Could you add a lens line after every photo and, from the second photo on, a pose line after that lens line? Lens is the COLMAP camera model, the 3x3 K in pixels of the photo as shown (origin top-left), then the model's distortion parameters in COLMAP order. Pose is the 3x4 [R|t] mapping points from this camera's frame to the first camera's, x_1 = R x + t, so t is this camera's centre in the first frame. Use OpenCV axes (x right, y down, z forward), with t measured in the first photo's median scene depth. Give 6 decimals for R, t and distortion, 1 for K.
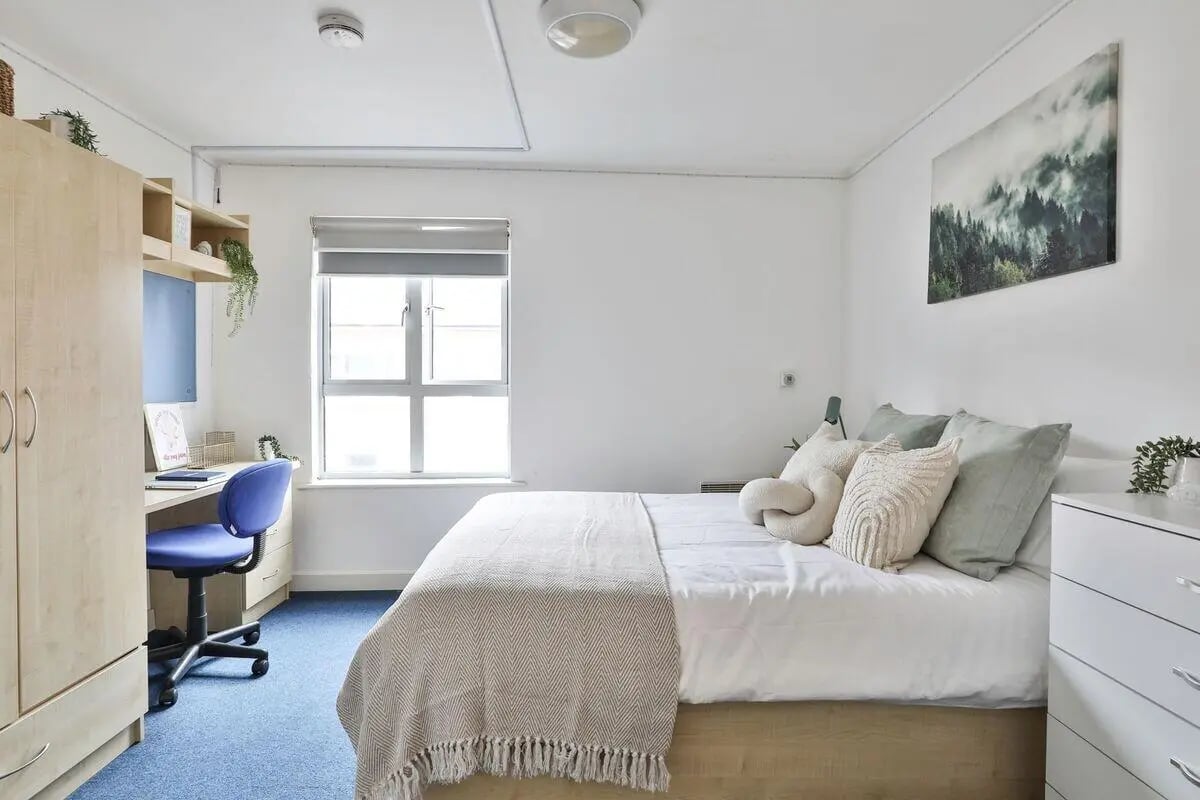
lens RADIAL K [[756.5, 0, 600.0], [0, 756.5, 400.0], [0, 0, 1]] dist [-0.001294, 0.000236]
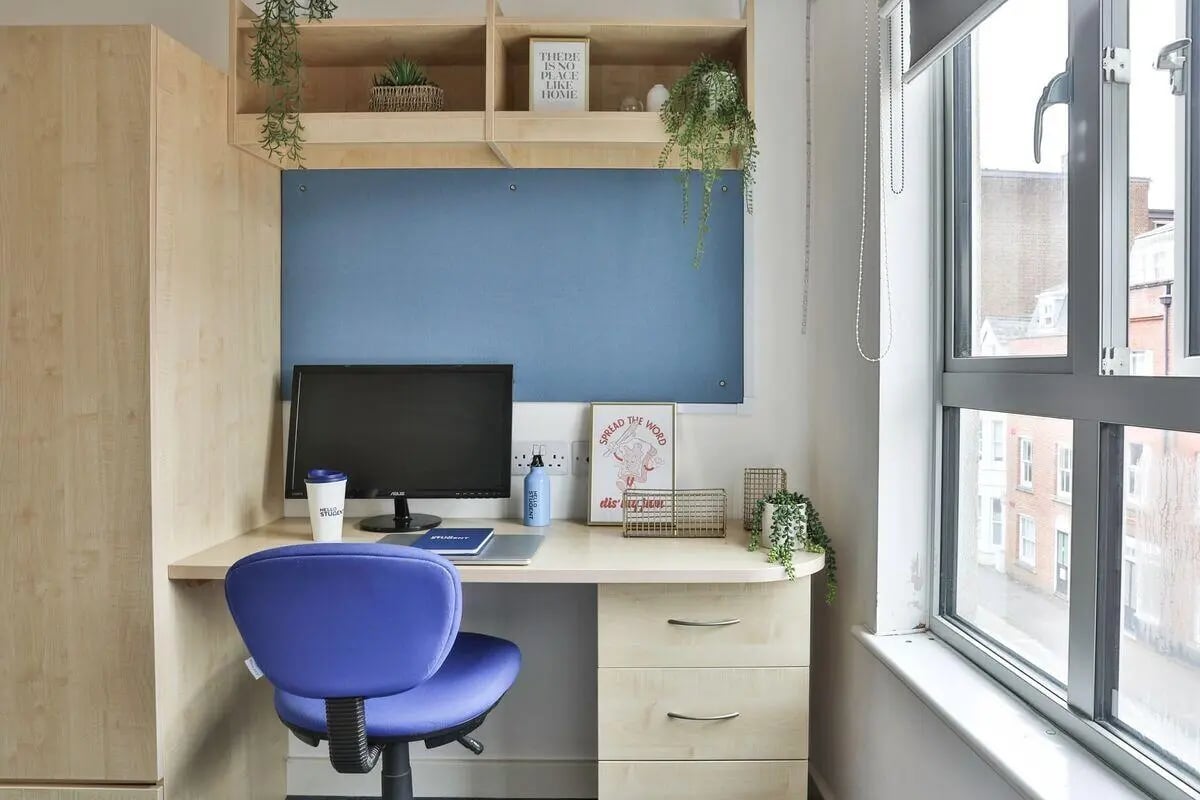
lens RADIAL K [[902.5, 0, 598.9], [0, 902.5, 381.1], [0, 0, 1]] dist [-0.032568, 0.003948]
pose [[-0.031238, 0.011077, -0.999451, 0.075695], [-0.030634, 0.999458, 0.012034, -0.018763], [0.999042, 0.030993, -0.030882, 0.942930]]
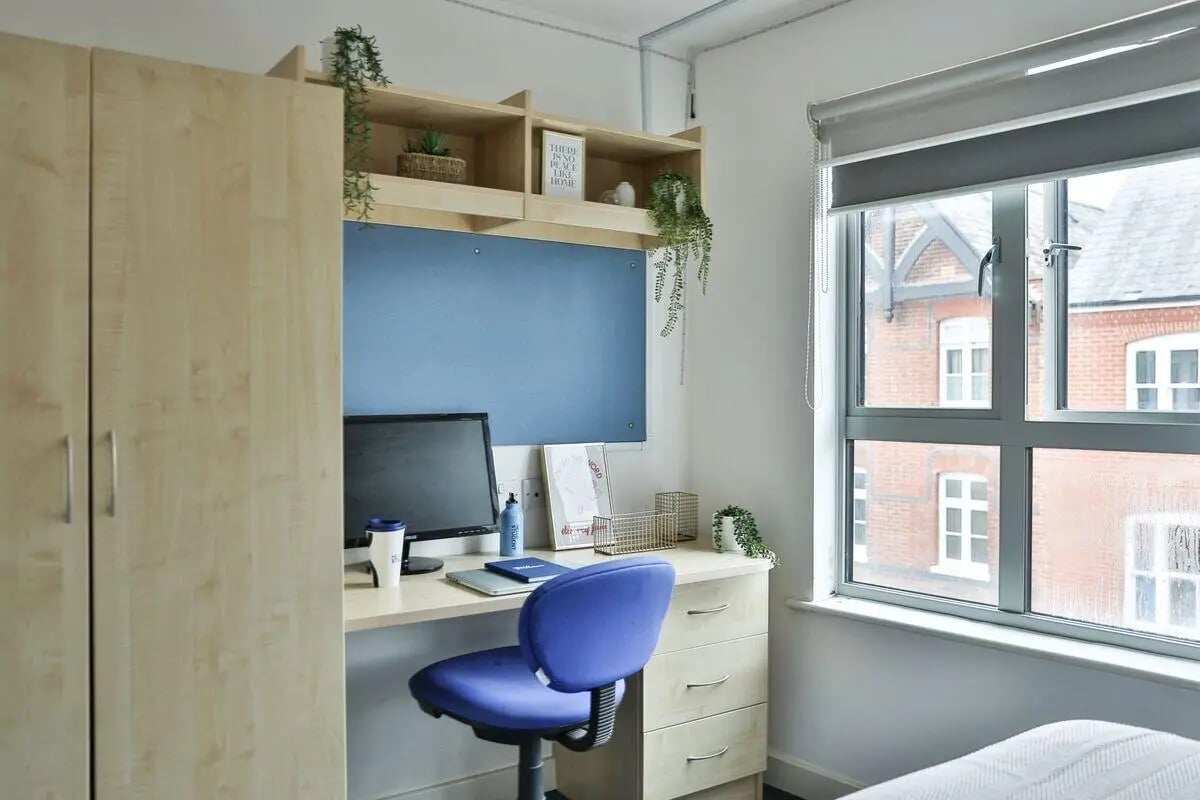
lens RADIAL K [[1061.7, 0, 486.5], [0, 1061.7, 398.0], [0, 0, 1]] dist [-0.004112, -0.004761]
pose [[0.541232, 0.004237, -0.840863, 0.136904], [-0.019791, 0.999774, -0.007701, -0.025406], [0.840640, 0.020810, 0.541194, 0.423609]]
